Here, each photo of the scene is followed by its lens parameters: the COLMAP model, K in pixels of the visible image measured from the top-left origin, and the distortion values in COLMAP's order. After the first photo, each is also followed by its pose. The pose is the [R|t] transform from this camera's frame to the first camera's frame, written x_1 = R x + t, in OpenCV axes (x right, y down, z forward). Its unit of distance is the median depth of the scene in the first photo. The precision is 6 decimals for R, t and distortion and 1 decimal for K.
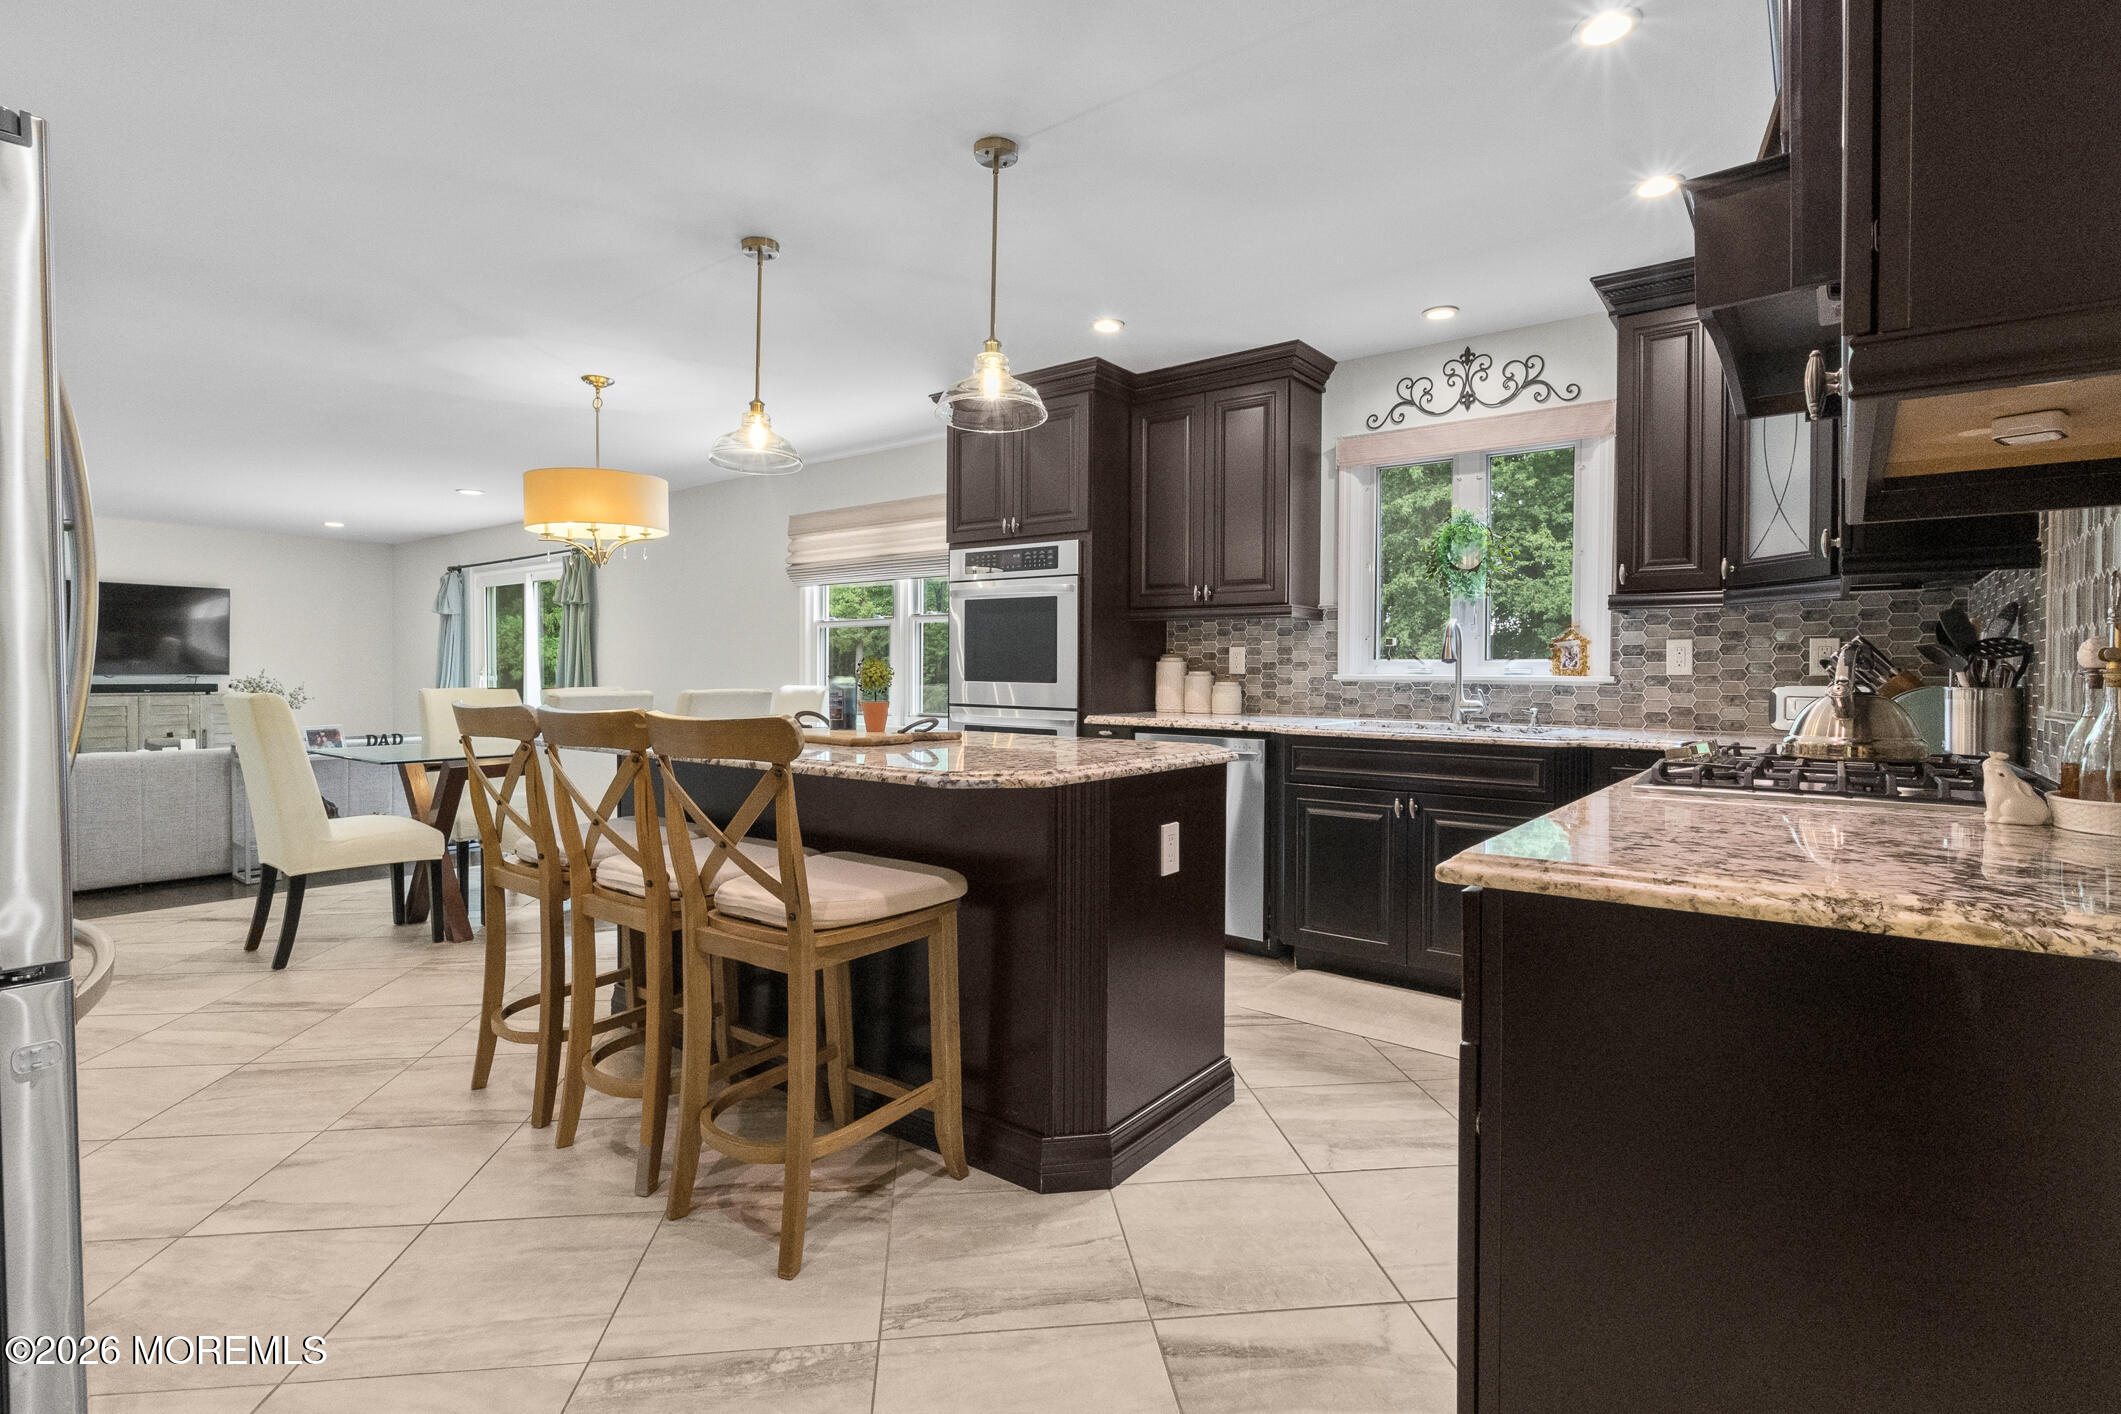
lens RADIAL K [[999.1, 0, 1066.7], [0, 999.1, 684.2], [0, 0, 1]] dist [-0.003805, -0.000076]
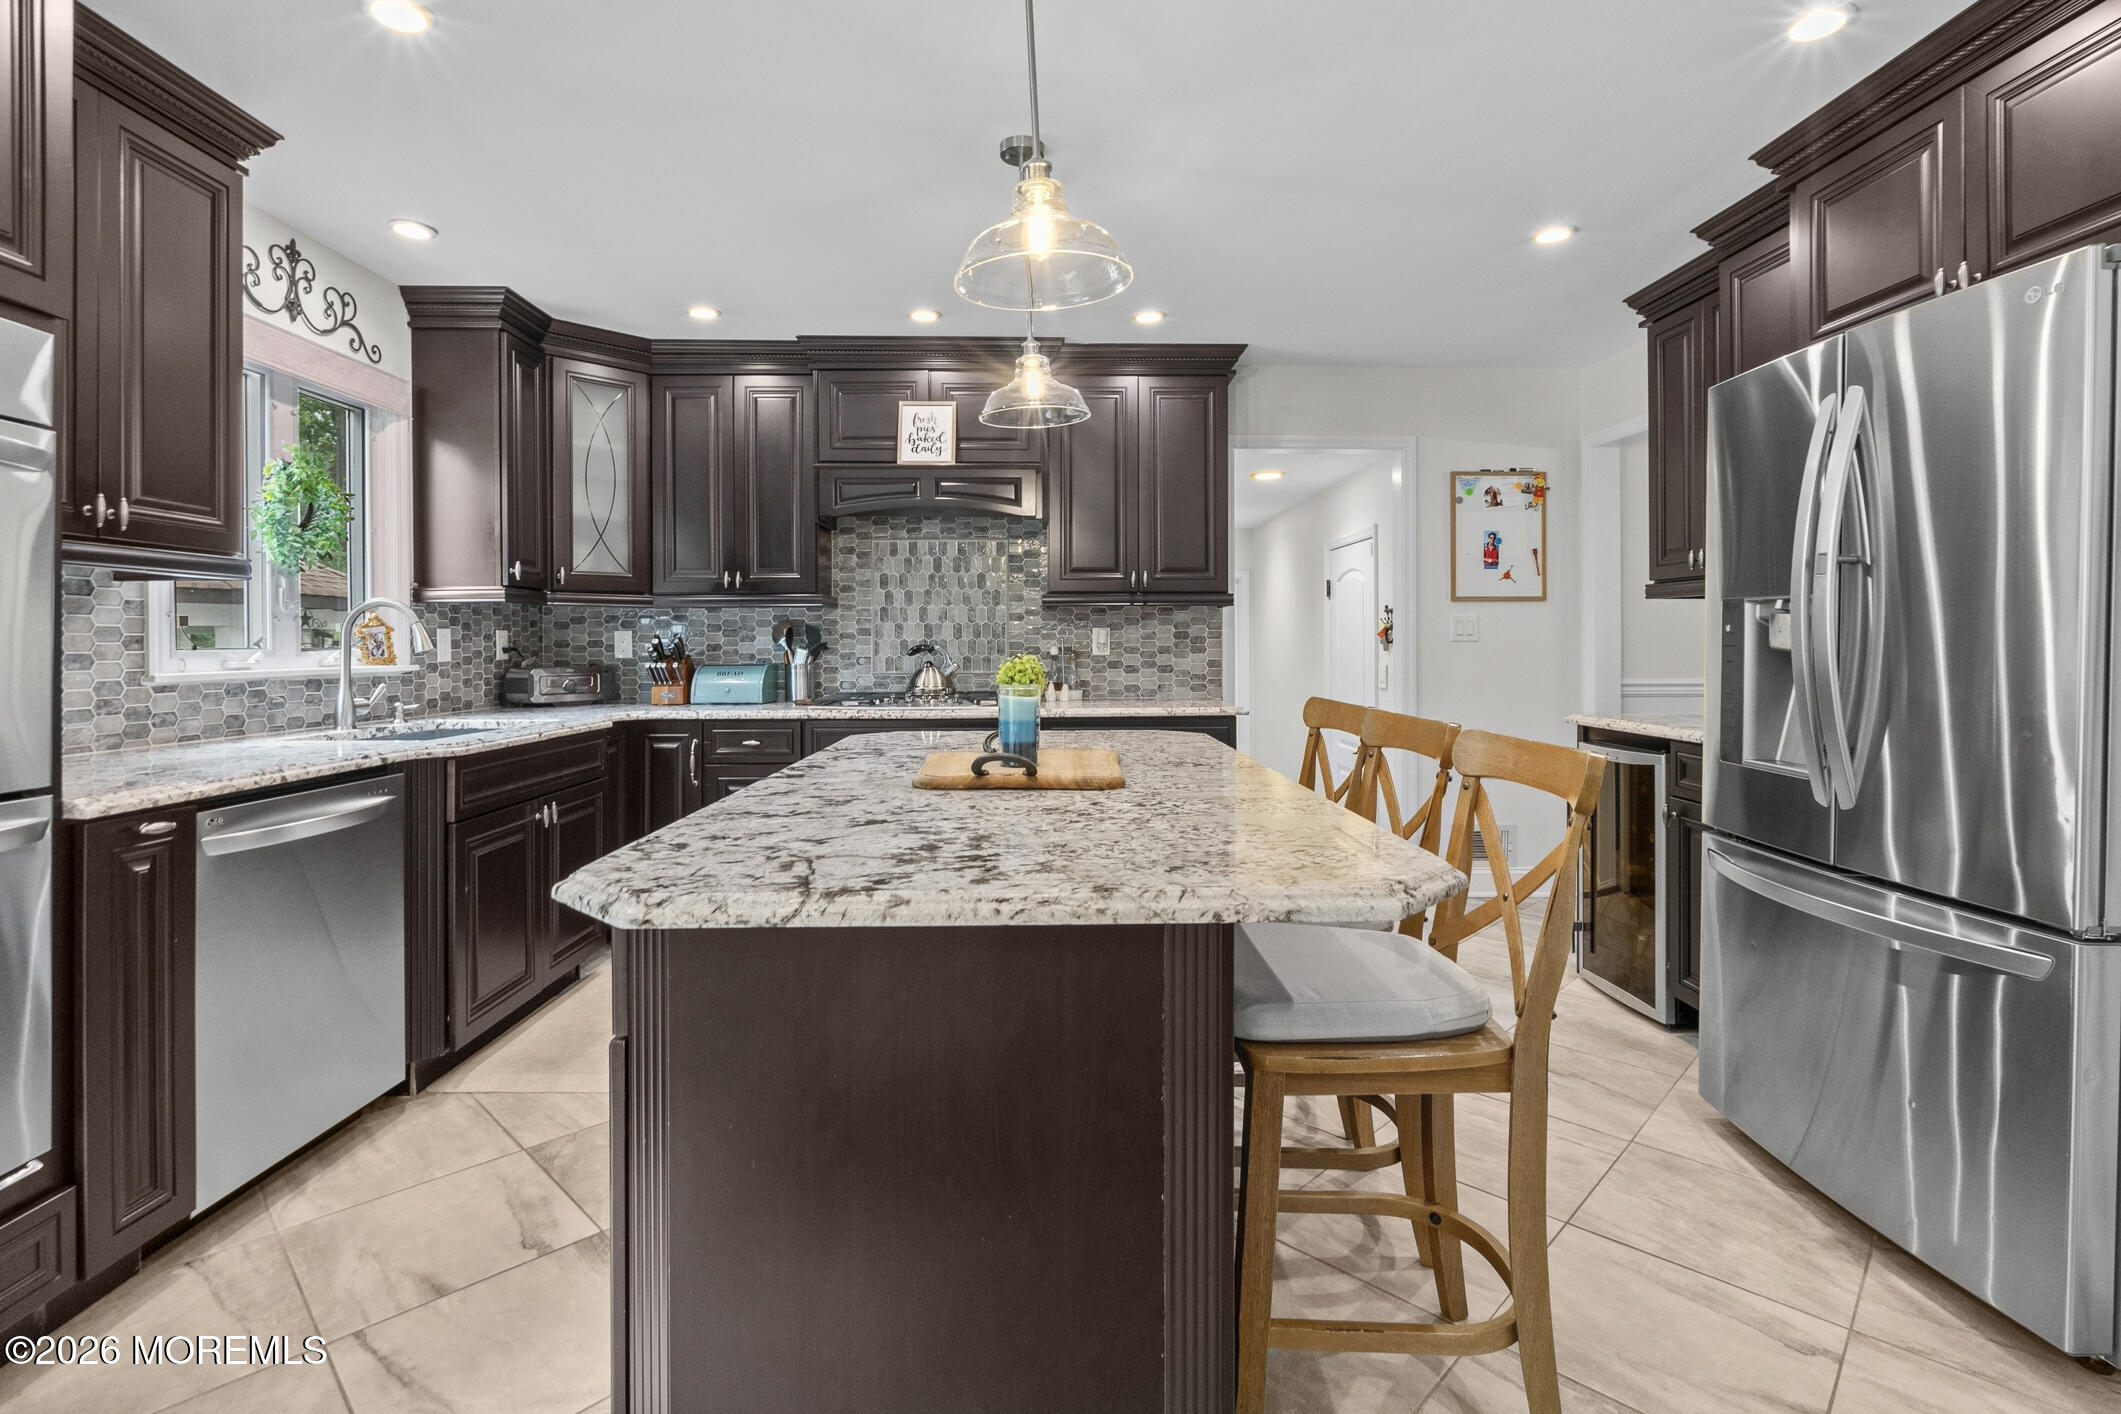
lens RADIAL K [[999.1, 0, 1050.0], [0, 999.1, 639.9], [0, 0, 1]] dist [-0.003805, -0.000076]
pose [[-0.613439, -0.002618, 0.789738, -0.573831], [0.008812, 0.999910, 0.010160, -0.034640], [-0.789693, 0.013191, -0.613360, 1.044540]]
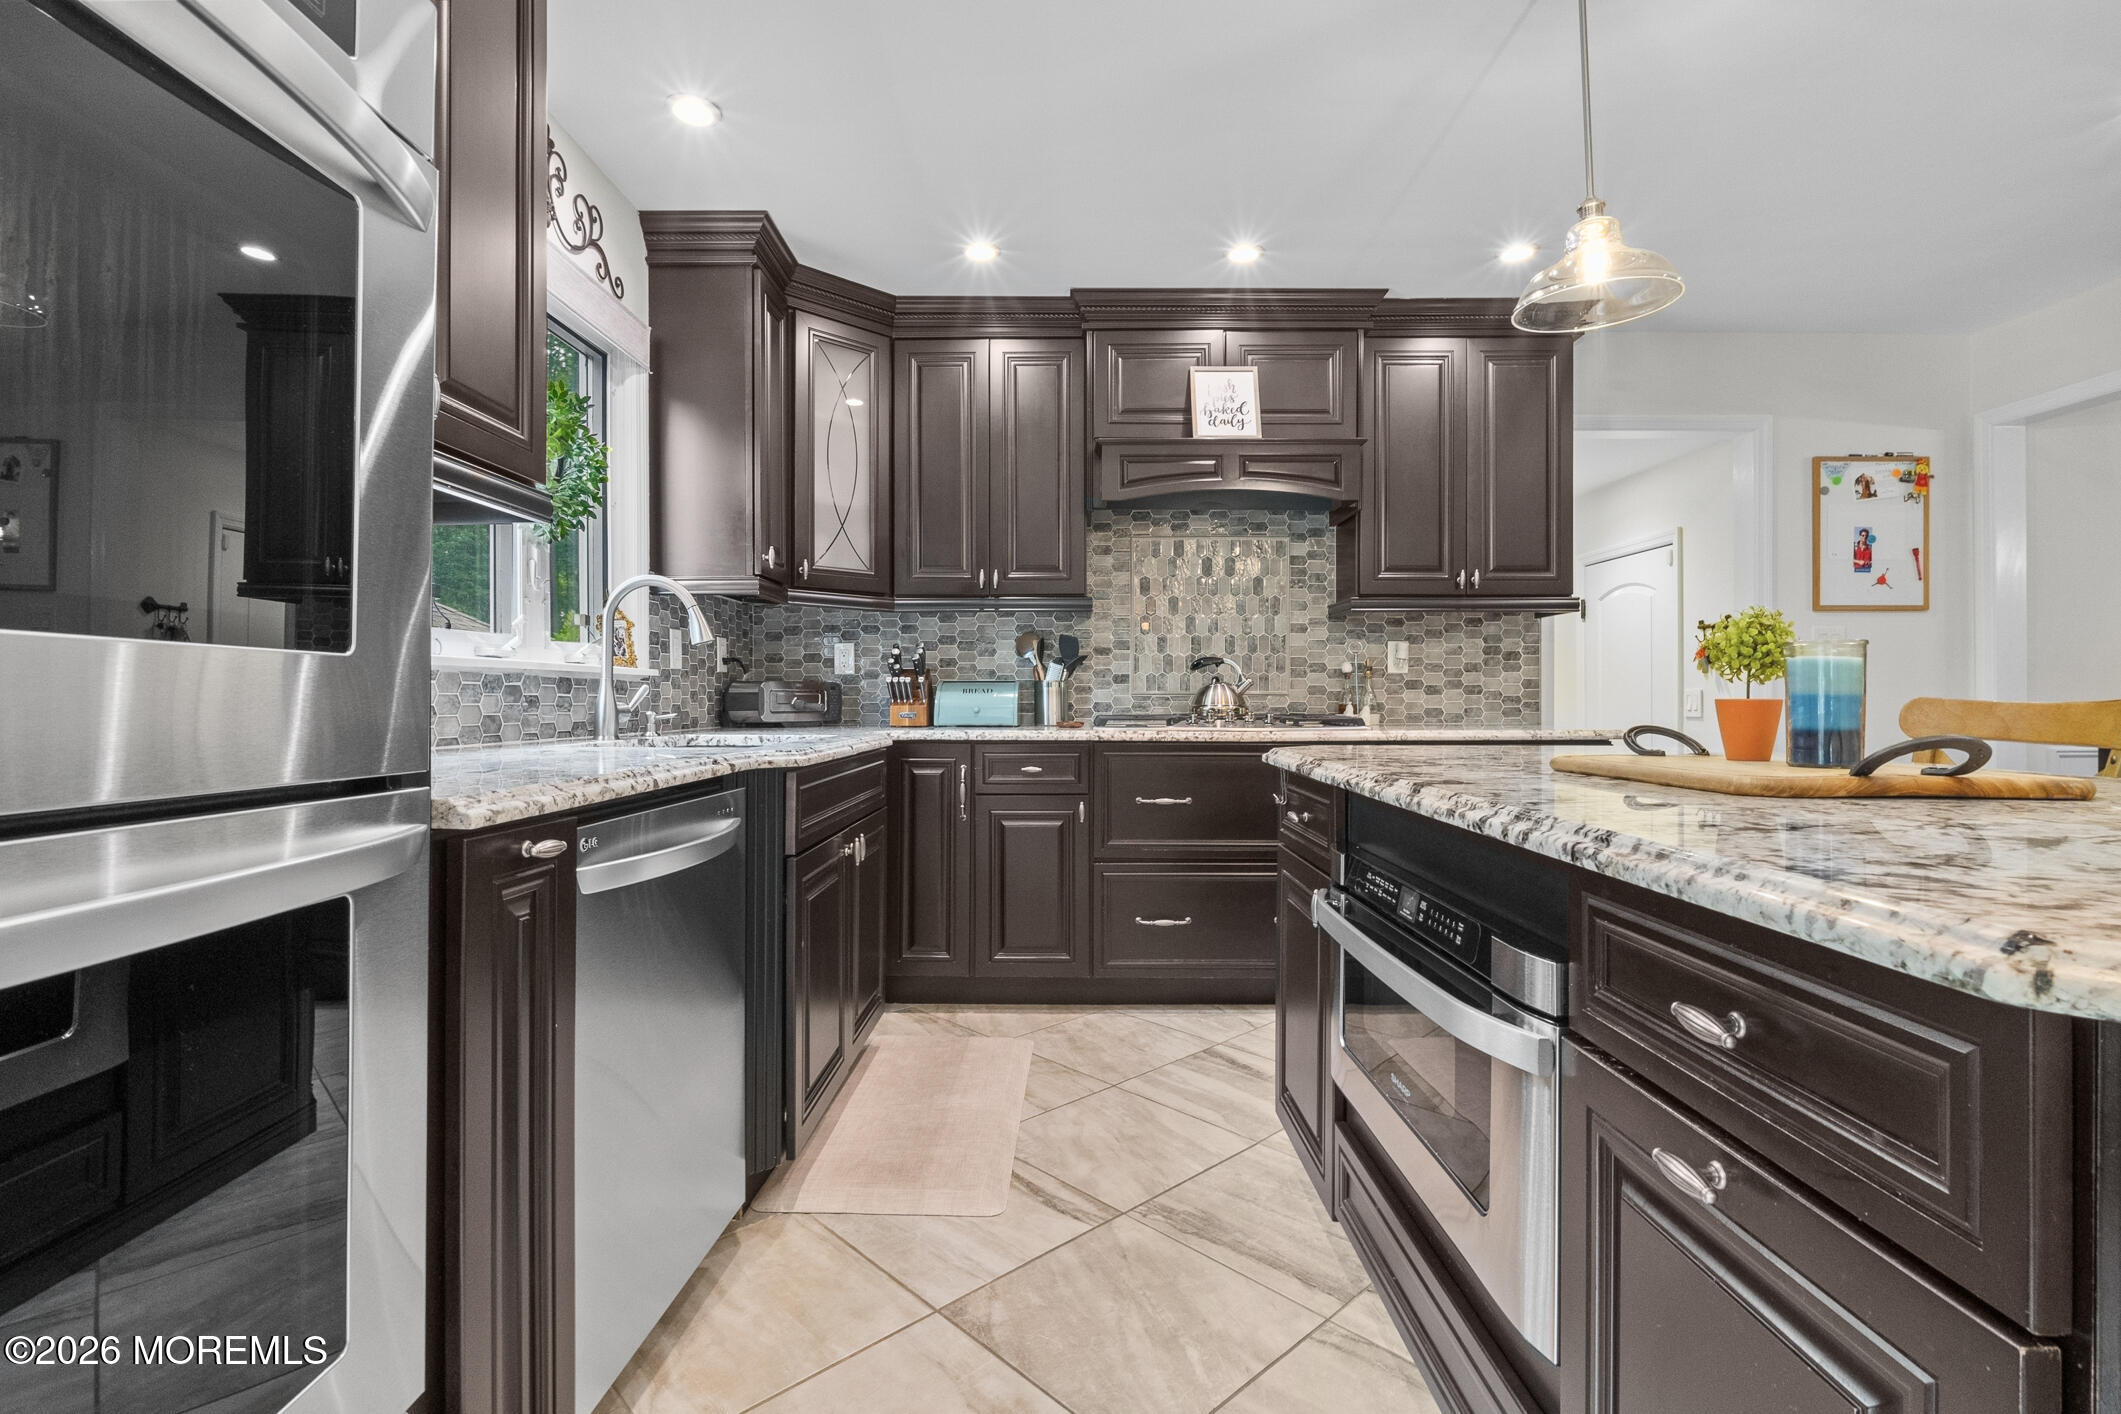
lens RADIAL K [[999.1, 0, 1055.5], [0, 999.1, 694.3], [0, 0, 1]] dist [-0.003805, -0.000076]
pose [[-0.591635, -0.003495, 0.806198, -0.284282], [0.005720, 0.999947, 0.008532, 0.006731], [-0.806186, 0.009660, -0.591584, 1.146352]]
